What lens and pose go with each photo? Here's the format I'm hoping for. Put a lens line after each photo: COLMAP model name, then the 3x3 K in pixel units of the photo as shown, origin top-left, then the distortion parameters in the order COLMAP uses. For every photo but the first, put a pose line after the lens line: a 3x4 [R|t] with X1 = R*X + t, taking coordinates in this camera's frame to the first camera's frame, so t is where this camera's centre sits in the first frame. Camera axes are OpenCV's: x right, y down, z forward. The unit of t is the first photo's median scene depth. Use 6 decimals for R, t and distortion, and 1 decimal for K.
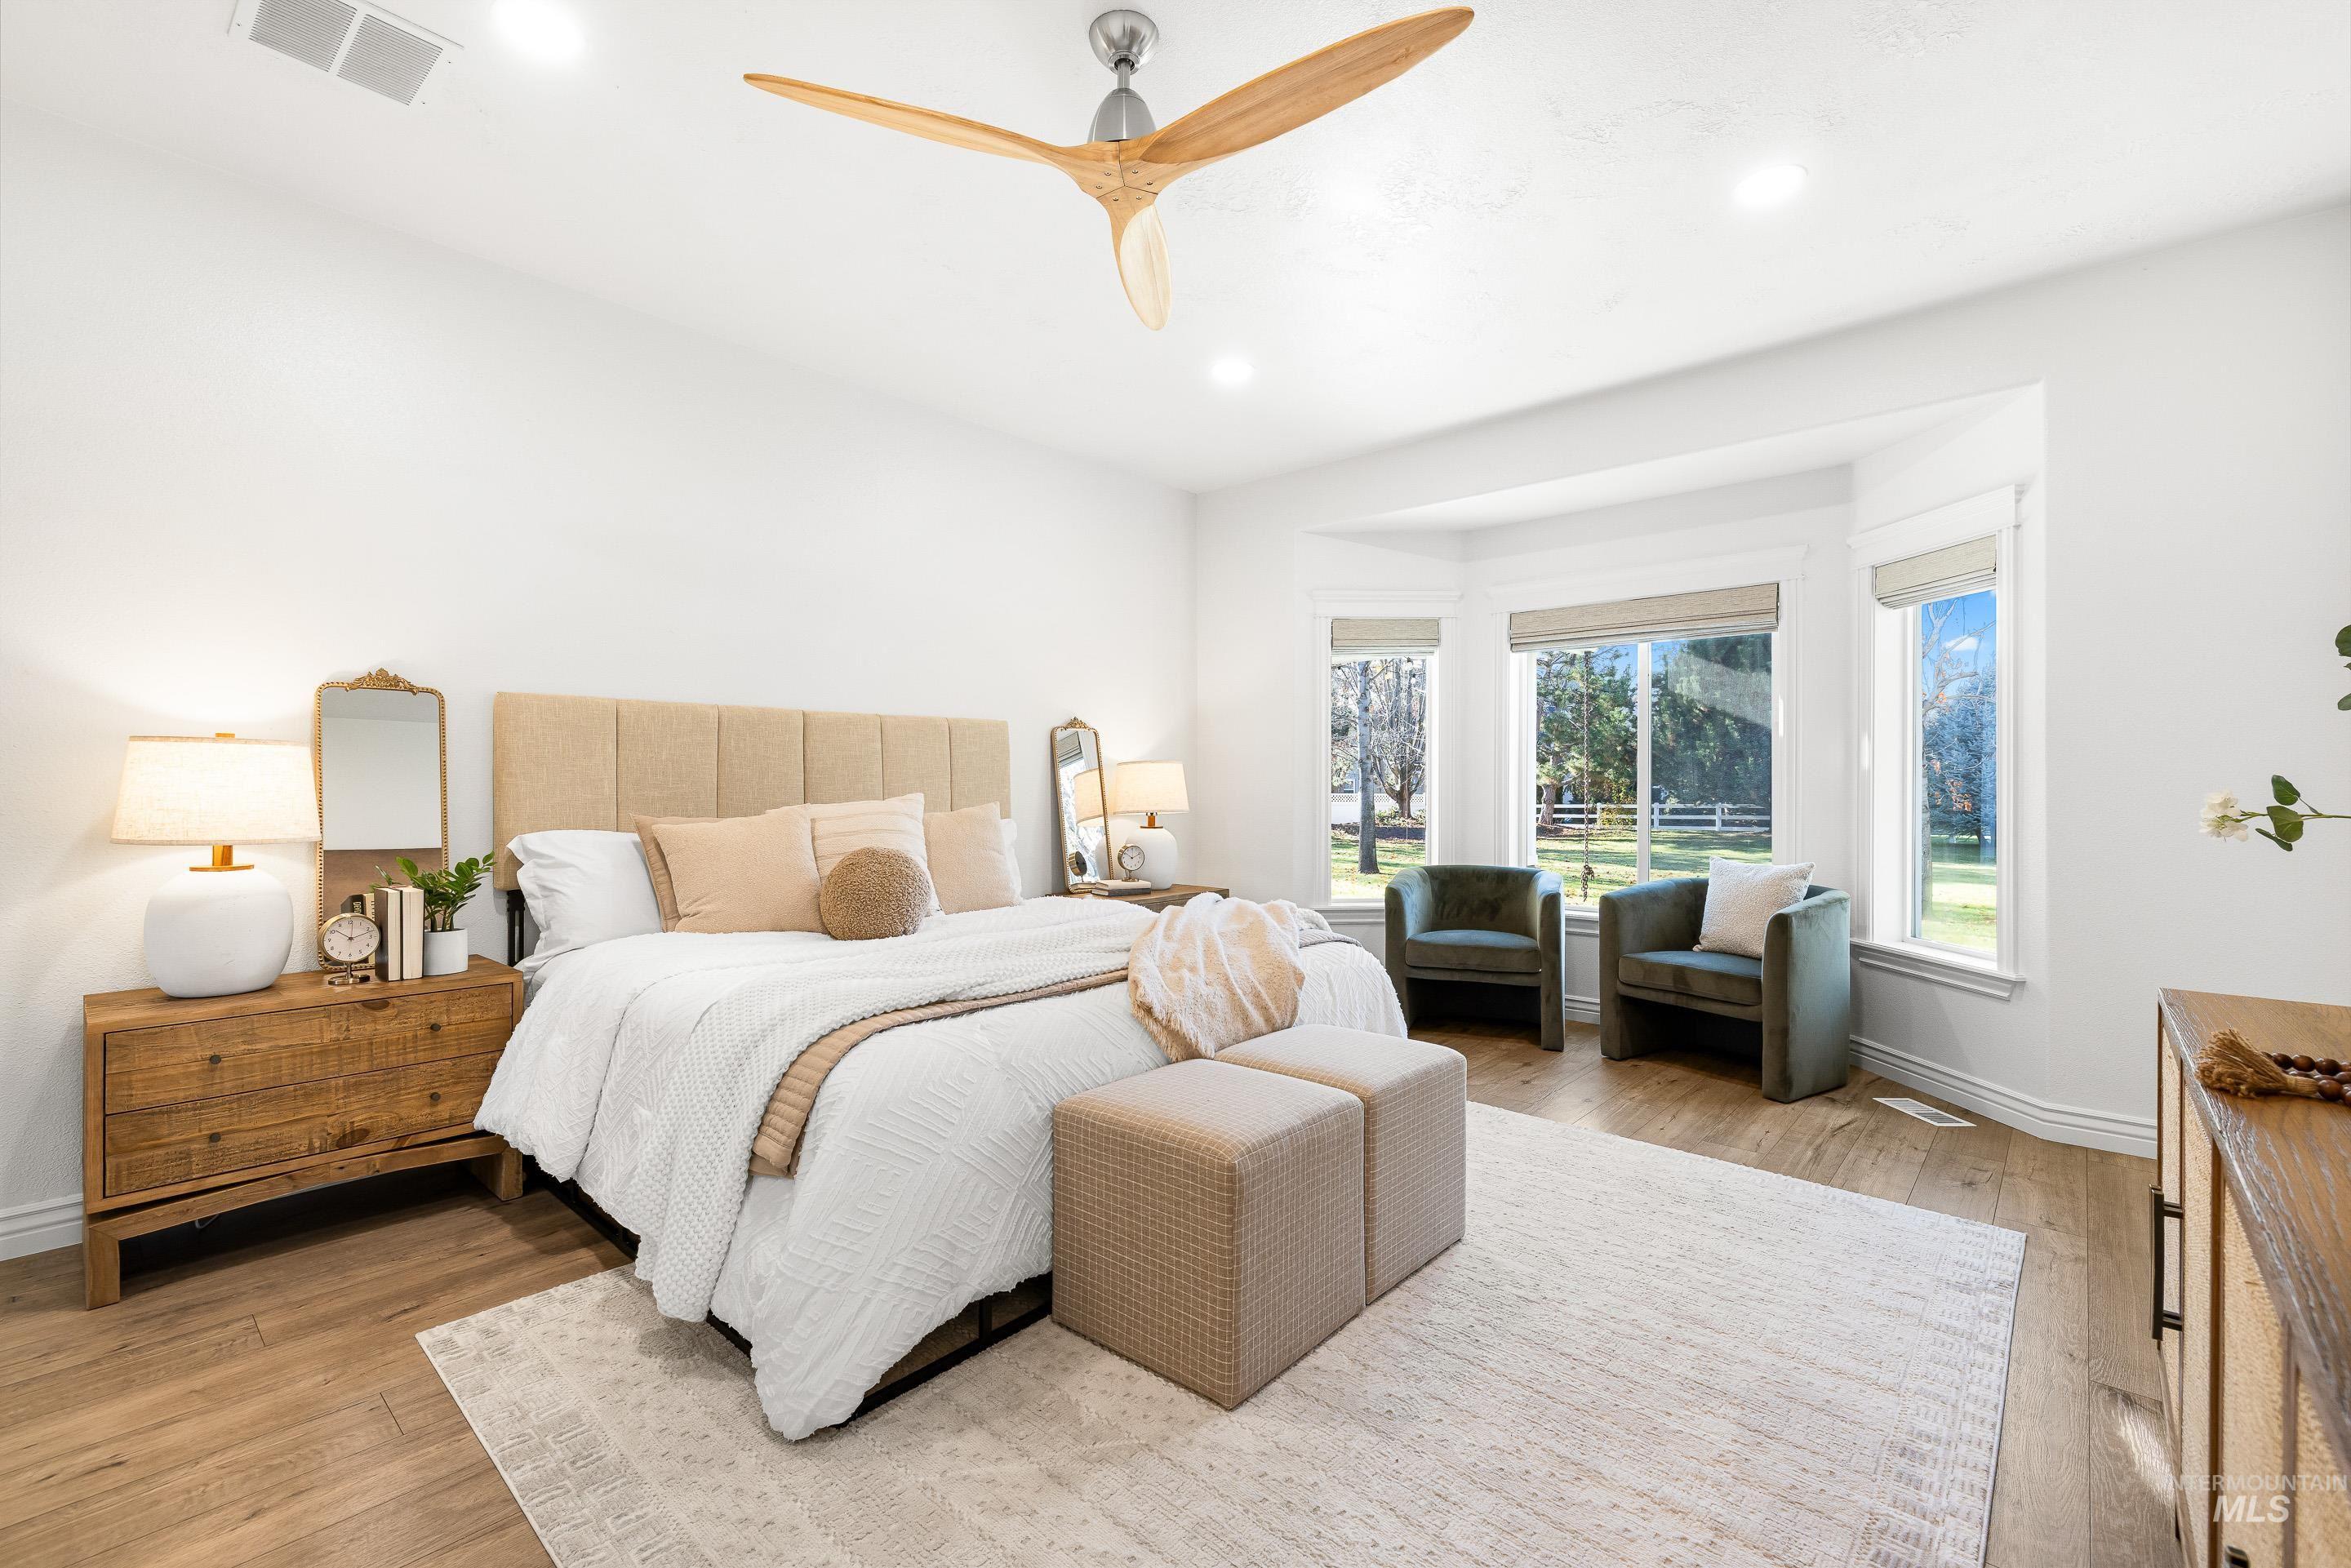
lens RADIAL K [[1056.7, 0, 1175.5], [0, 1056.7, 784.0], [0, 0, 1]] dist [-0.002086, -0.000236]
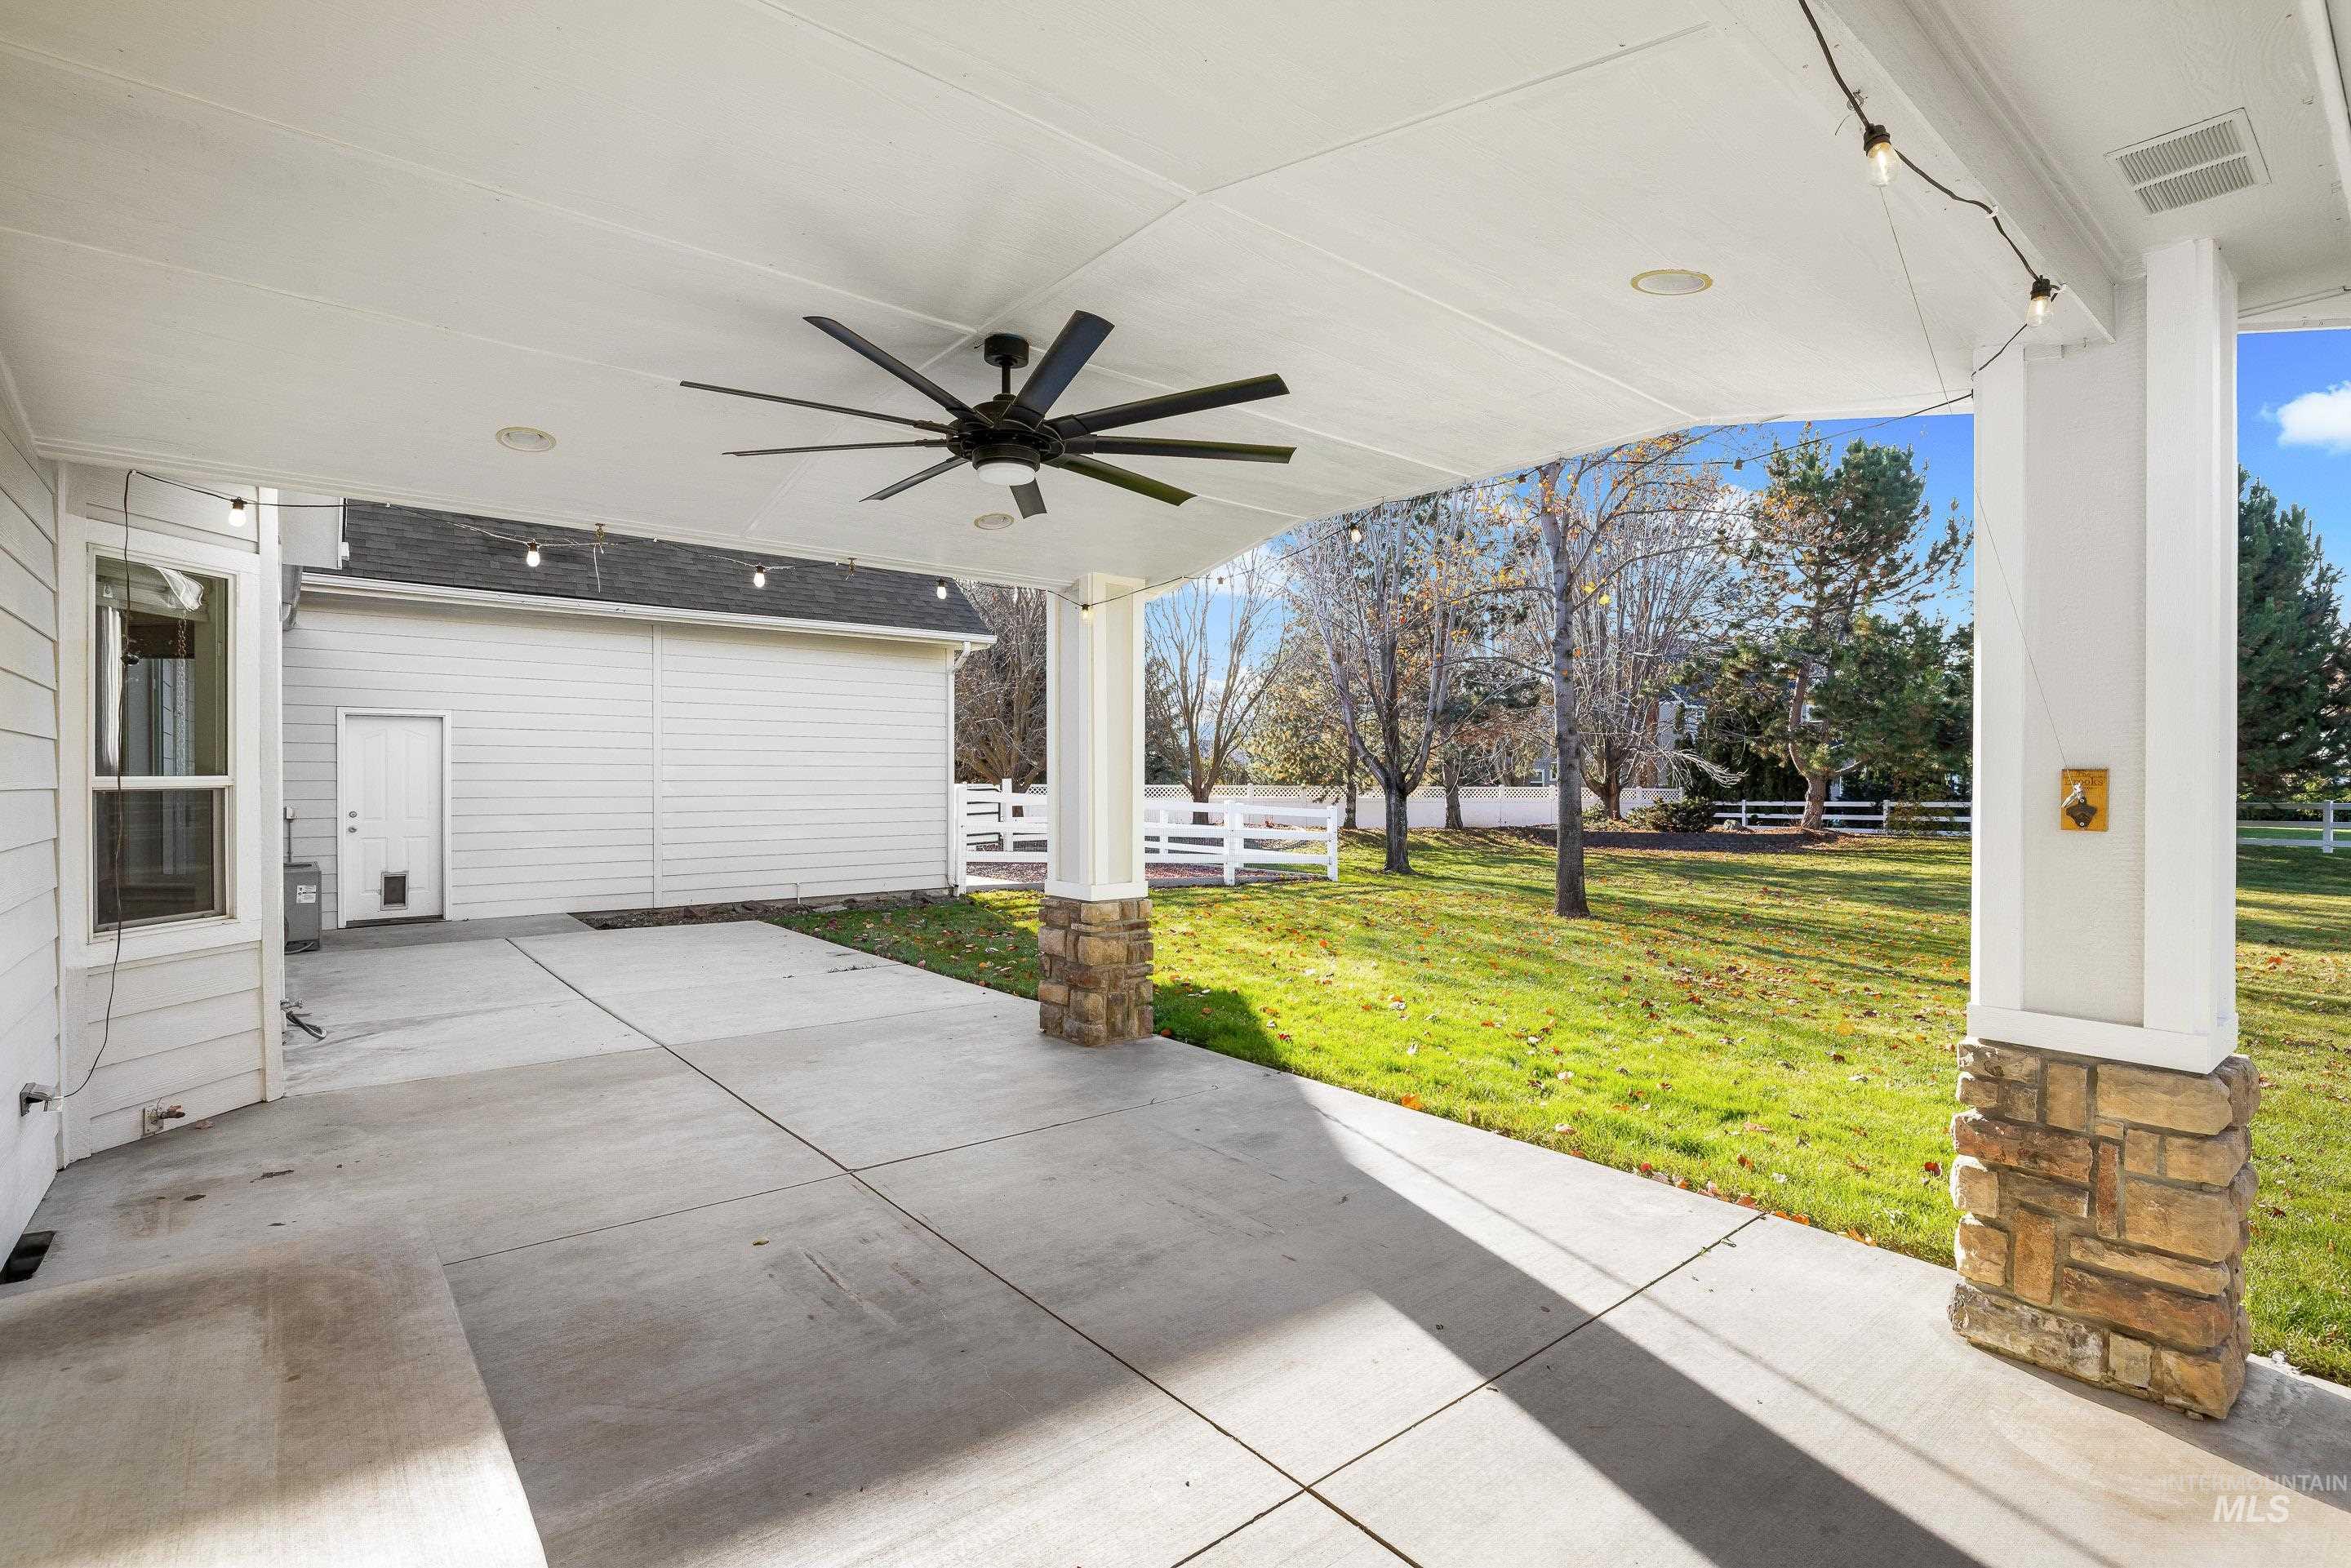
lens RADIAL K [[1097.4, 0, 1161.2], [0, 1097.4, 779.7], [0, 0, 1]] dist [-0.003293, -0.000570]
pose [[0.986165, -0.003361, -0.165734, 0.026081], [0.003588, 0.999993, 0.001072, 0.001137], [0.165729, -0.001652, 0.986170, 0.165731]]
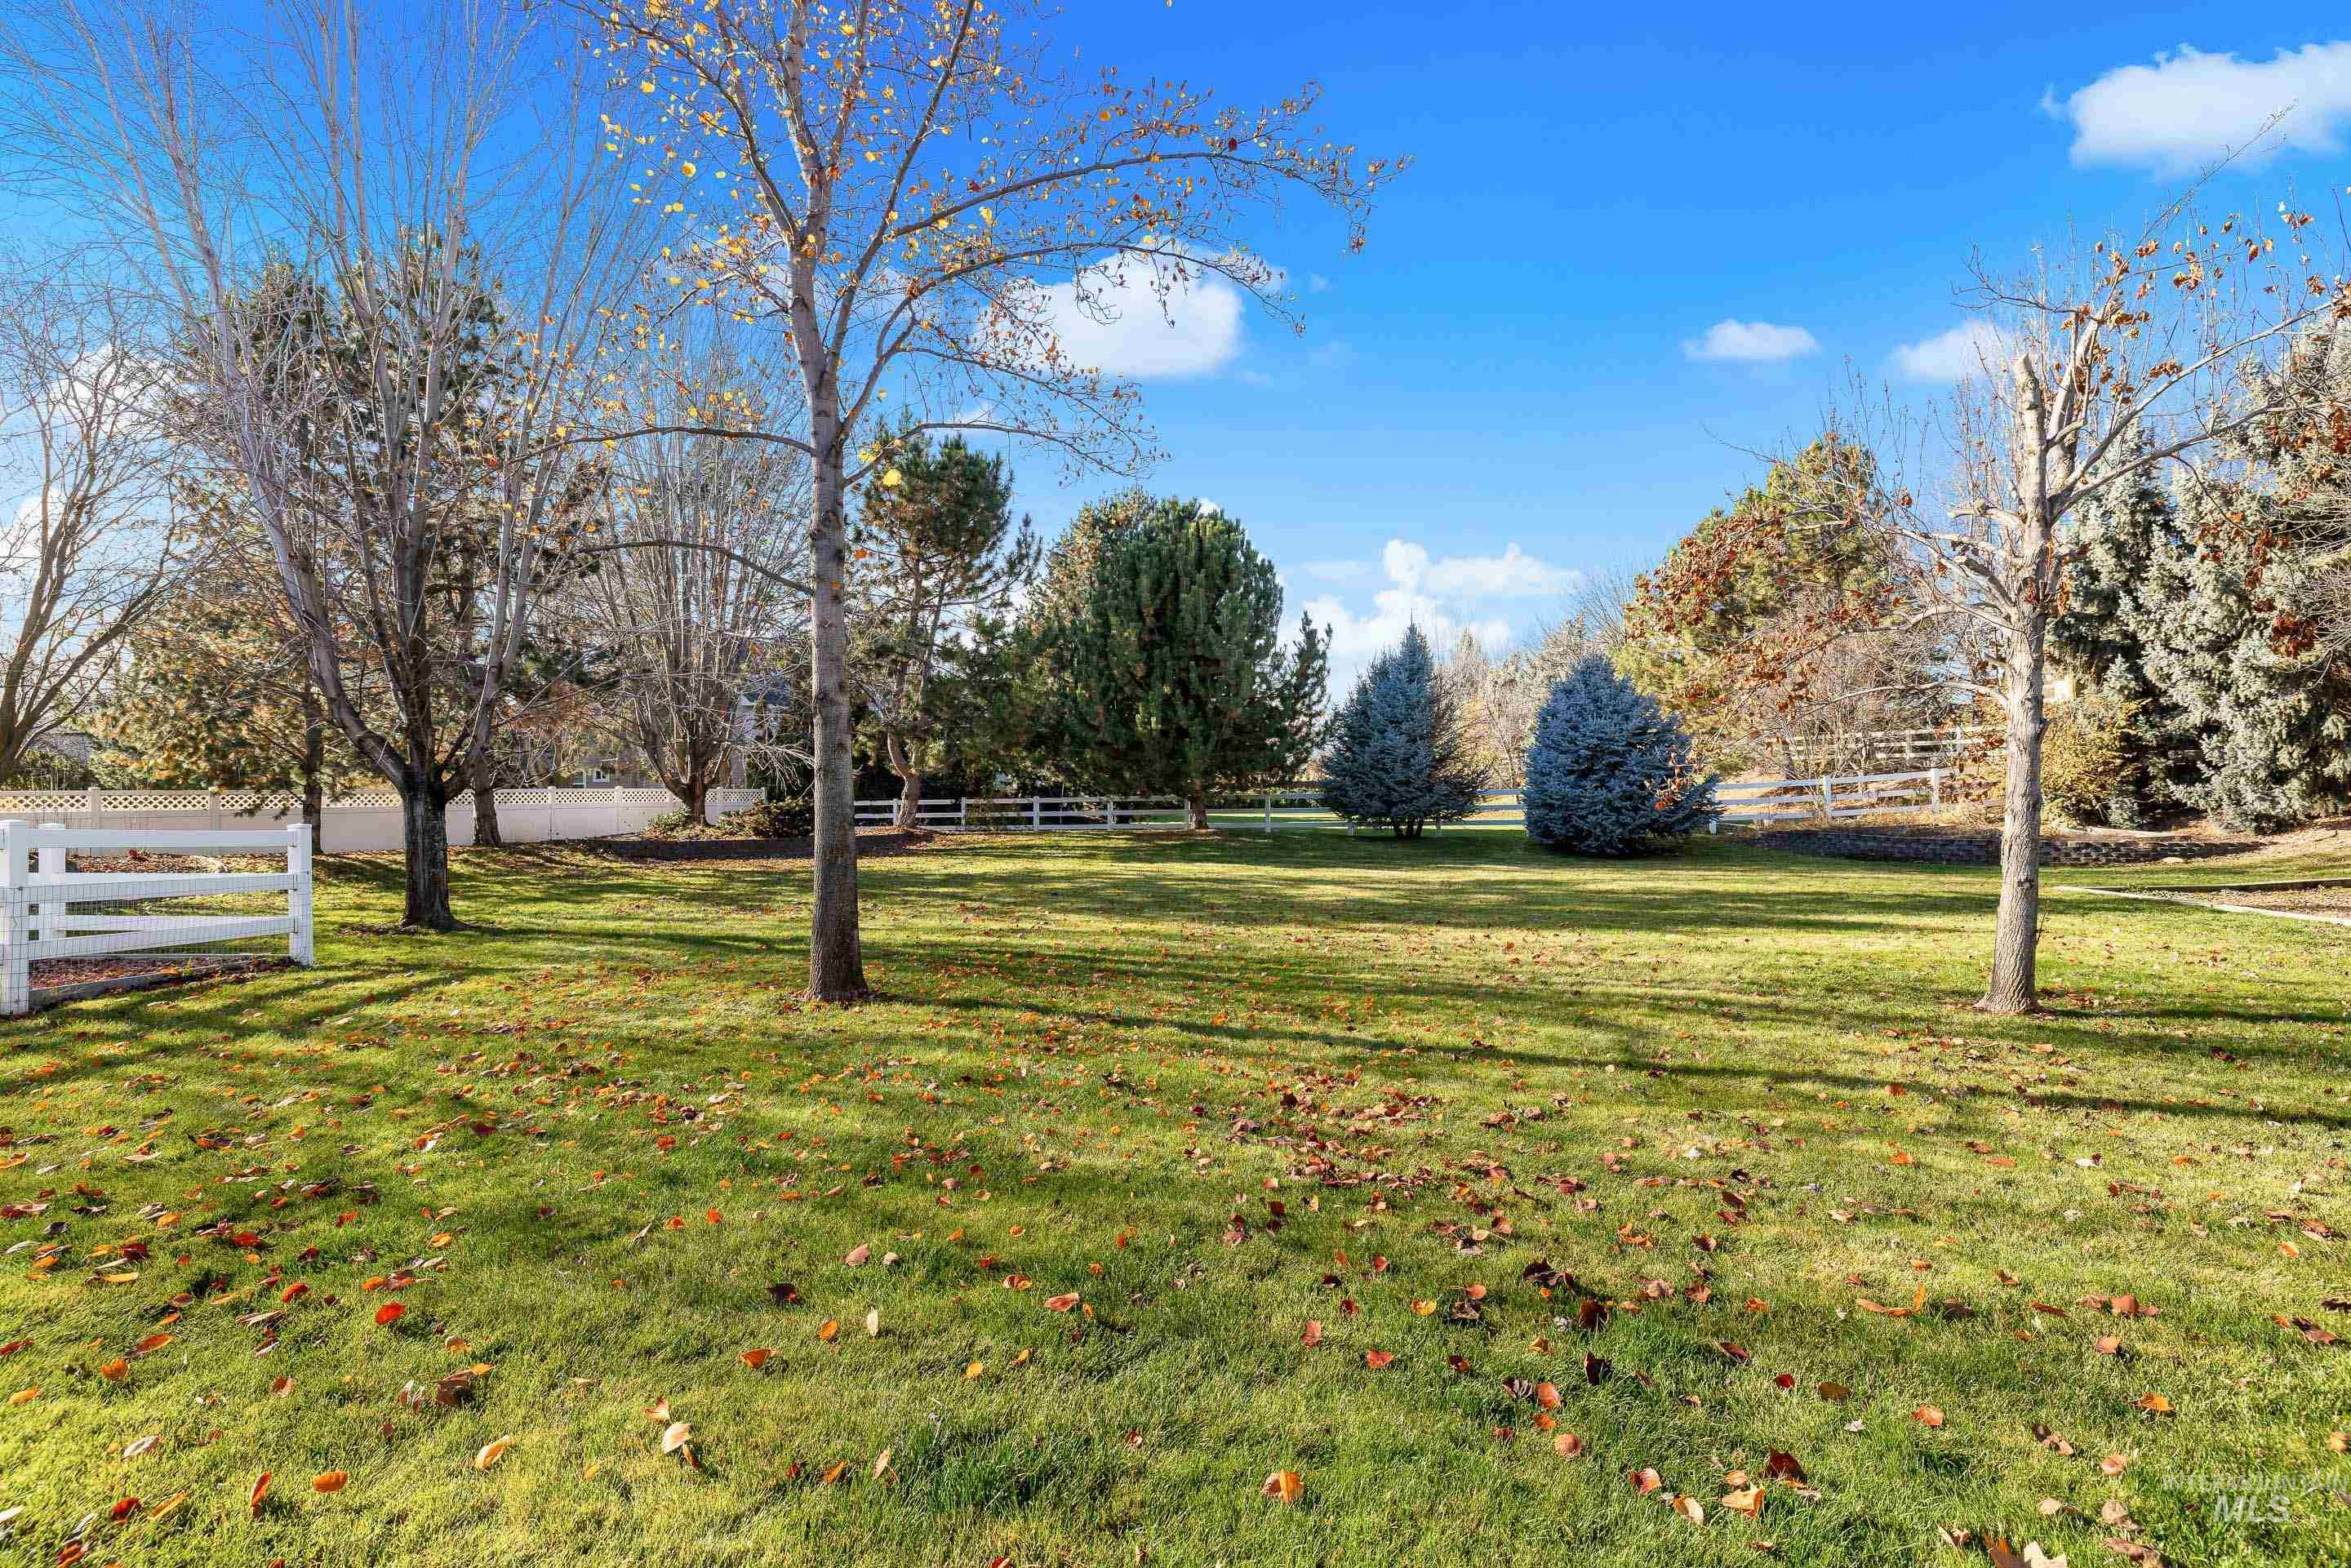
lens RADIAL K [[1056.7, 0, 1175.5], [0, 1056.7, 784.0], [0, 0, 1]] dist [-0.002086, -0.000236]
pose [[0.759224, -0.009983, 0.650753, 0.014625], [0.006902, 0.999950, 0.007288, 0.003798], [-0.650793, -0.001042, 0.759255, 0.336191]]
